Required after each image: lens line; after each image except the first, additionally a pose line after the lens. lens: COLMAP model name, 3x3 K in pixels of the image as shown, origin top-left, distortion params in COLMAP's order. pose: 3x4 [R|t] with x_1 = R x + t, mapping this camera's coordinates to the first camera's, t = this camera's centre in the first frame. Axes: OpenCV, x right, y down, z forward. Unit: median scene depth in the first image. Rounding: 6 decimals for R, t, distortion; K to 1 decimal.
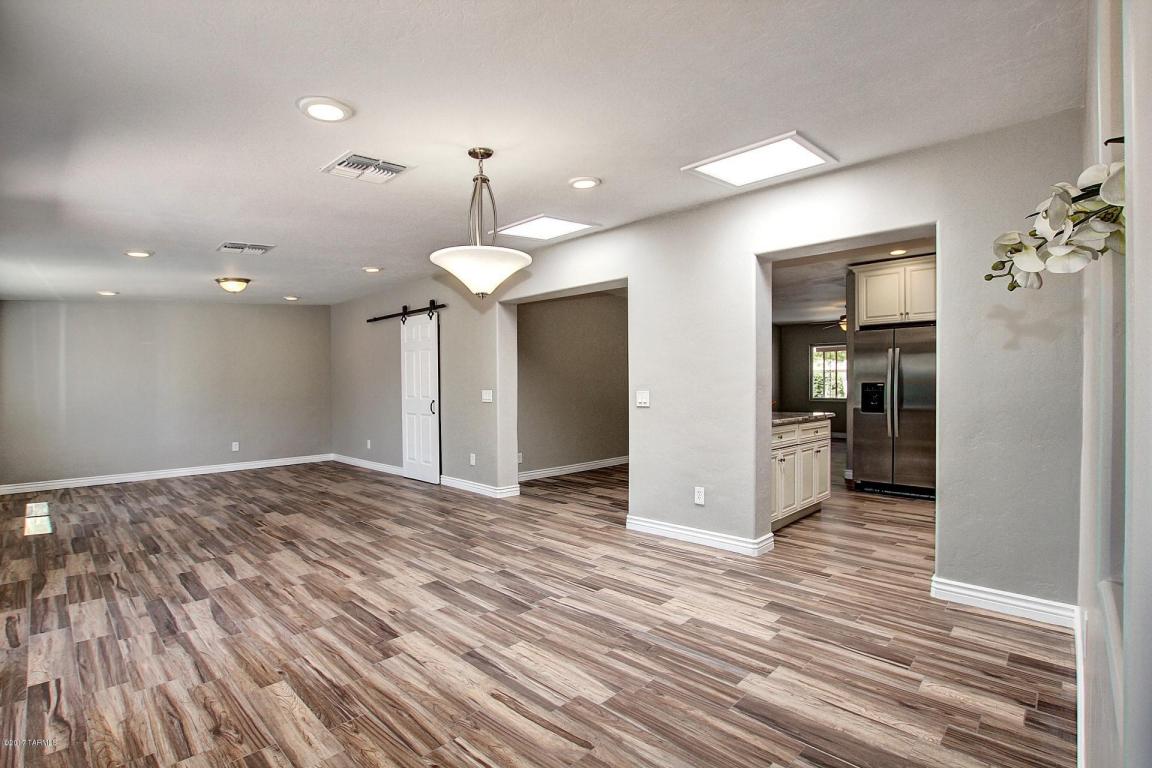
lens RADIAL K [[532.6, 0, 580.6], [0, 532.6, 389.9], [0, 0, 1]] dist [-0.033878, 0.004420]
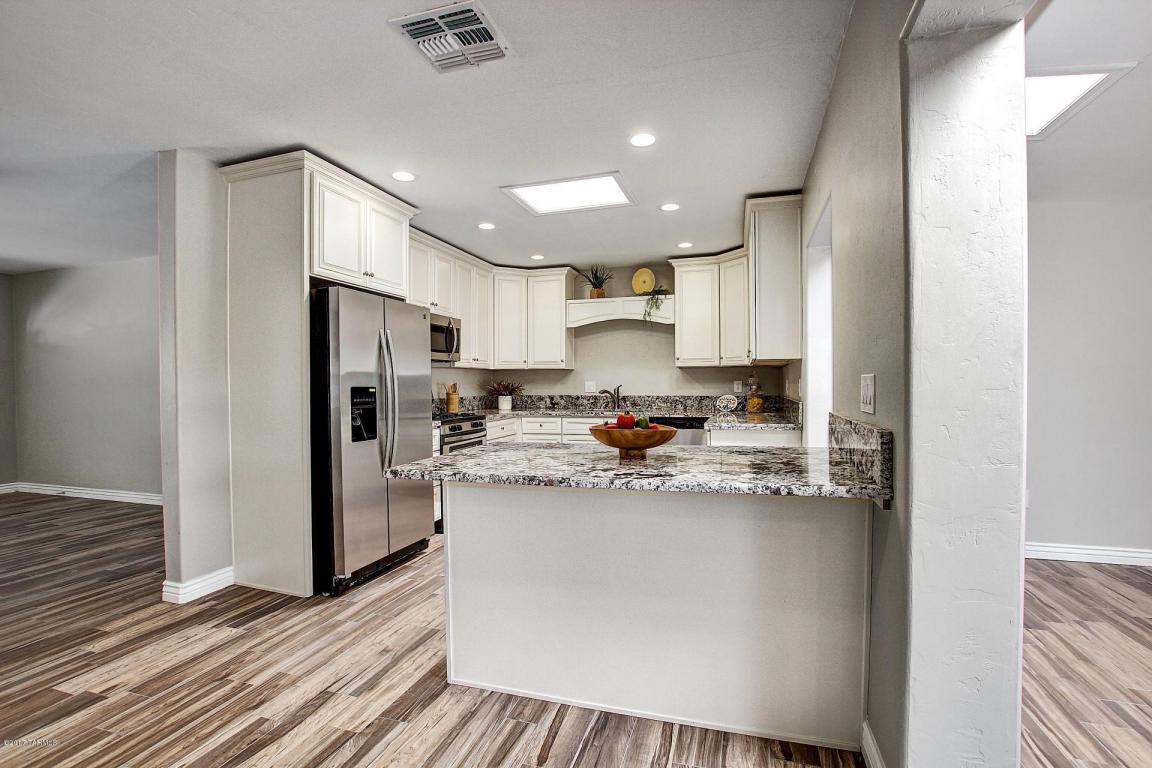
lens RADIAL K [[532.6, 0, 580.0], [0, 532.6, 386.9], [0, 0, 1]] dist [-0.033878, 0.004420]
pose [[-0.443326, 0.005020, 0.896346, -0.077995], [0.018373, 0.999825, 0.003488, -0.018780], [-0.896172, 0.018015, -0.443341, 1.796724]]
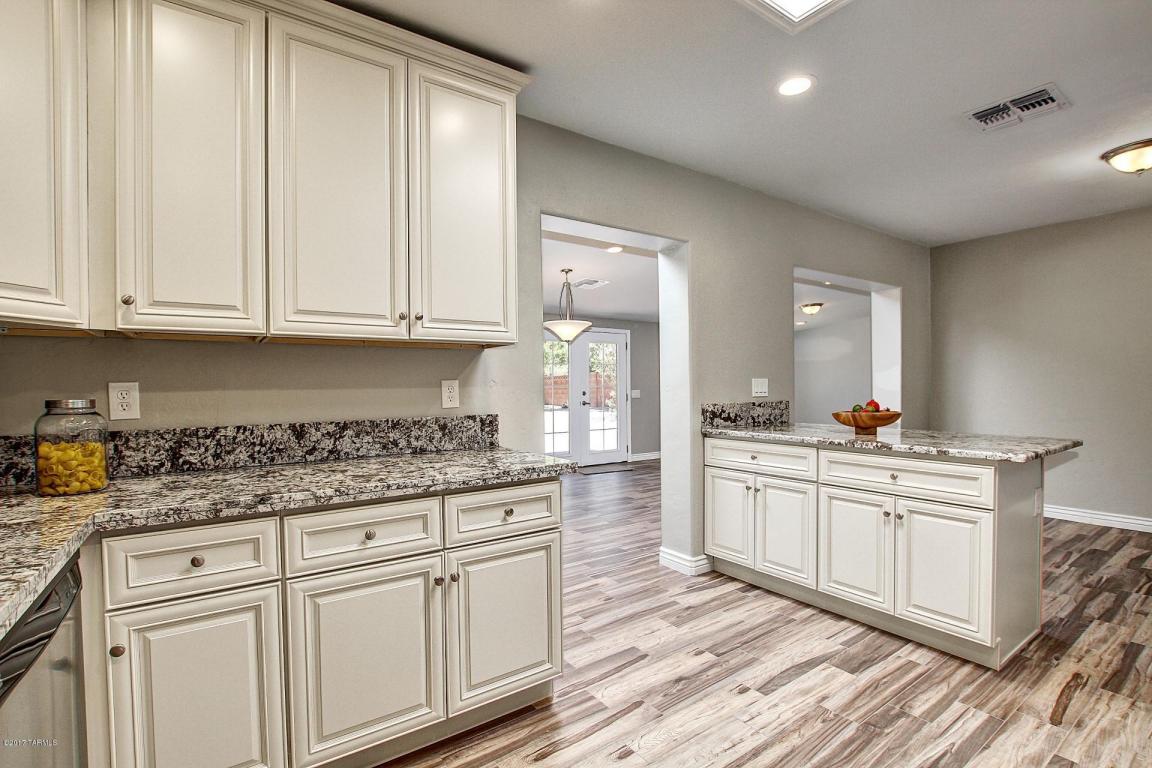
lens RADIAL K [[532.6, 0, 576.2], [0, 532.6, 388.7], [0, 0, 1]] dist [-0.033878, 0.004420]
pose [[-0.202360, 0.014107, -0.979210, 1.441999], [0.005574, 0.999897, 0.013253, -0.020040], [0.979295, -0.002776, -0.202418, 1.154791]]
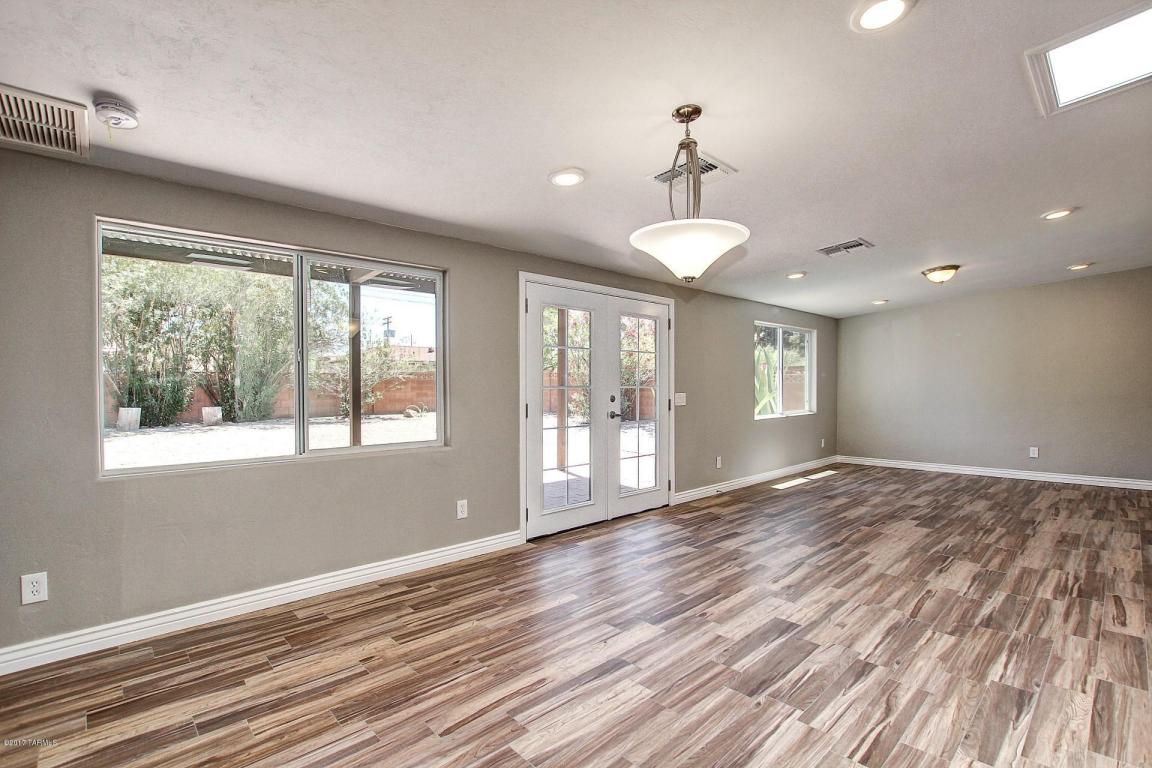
lens RADIAL K [[532.6, 0, 576.6], [0, 532.6, 385.6], [0, 0, 1]] dist [-0.033878, 0.004420]
pose [[-0.061079, 0.006051, -0.998115, 0.546268], [-0.001997, 0.999979, 0.006185, -0.011014], [0.998131, 0.002371, -0.061065, 0.698682]]
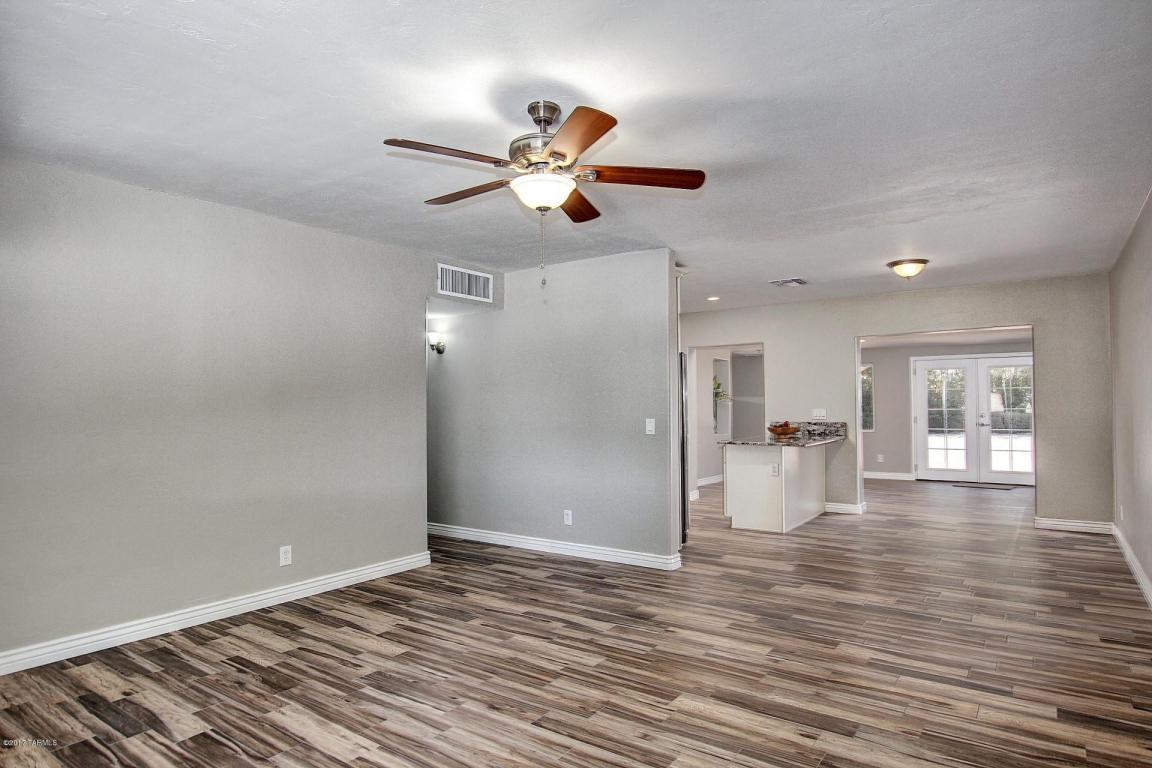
lens RADIAL K [[651.4, 0, 575.3], [0, 651.4, 405.9], [0, 0, 1]] dist [-0.016402, -0.000417]
pose [[-0.991220, 0.014653, -0.131409, 1.452404], [0.013812, 0.999878, 0.007310, -0.063800], [0.131500, 0.005431, -0.991301, 3.526381]]
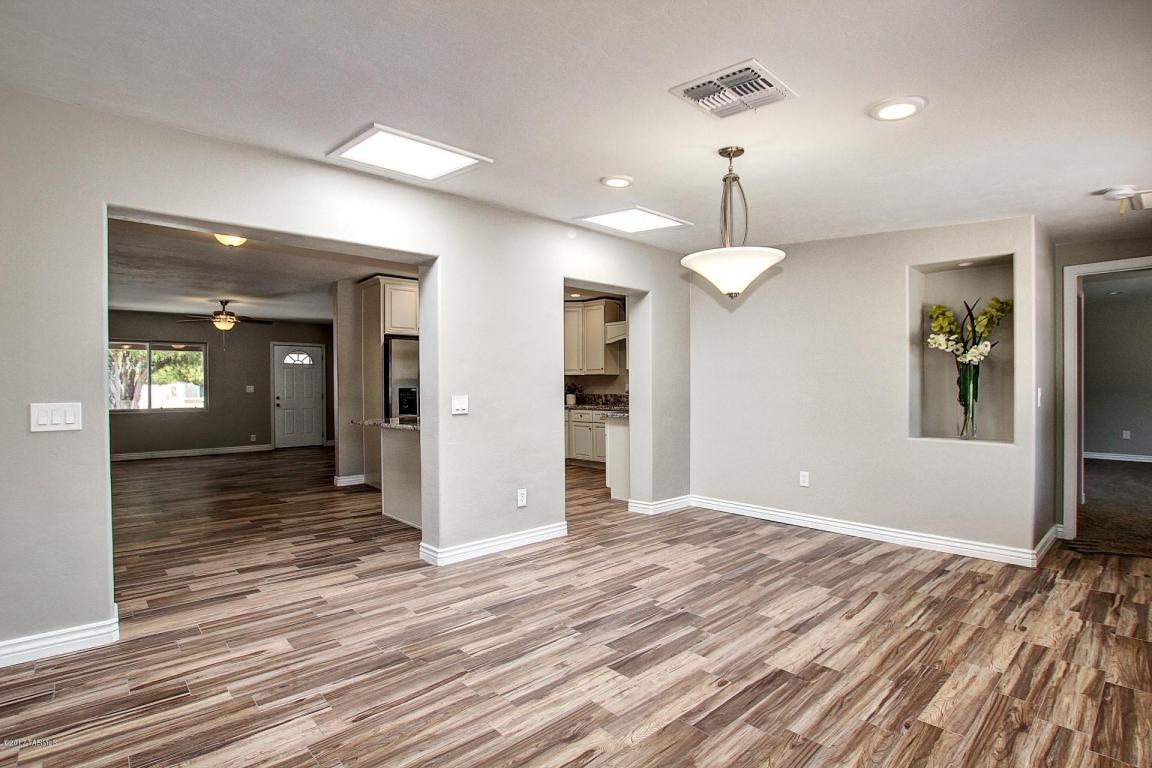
lens RADIAL K [[560.1, 0, 579.0], [0, 560.1, 390.4], [0, 0, 1]] dist [-0.031507, 0.005046]
pose [[0.071218, -0.001036, 0.997460, -0.993826], [0.016394, 0.999866, -0.000132, -0.004072], [-0.997326, 0.016362, 0.071226, 0.970096]]
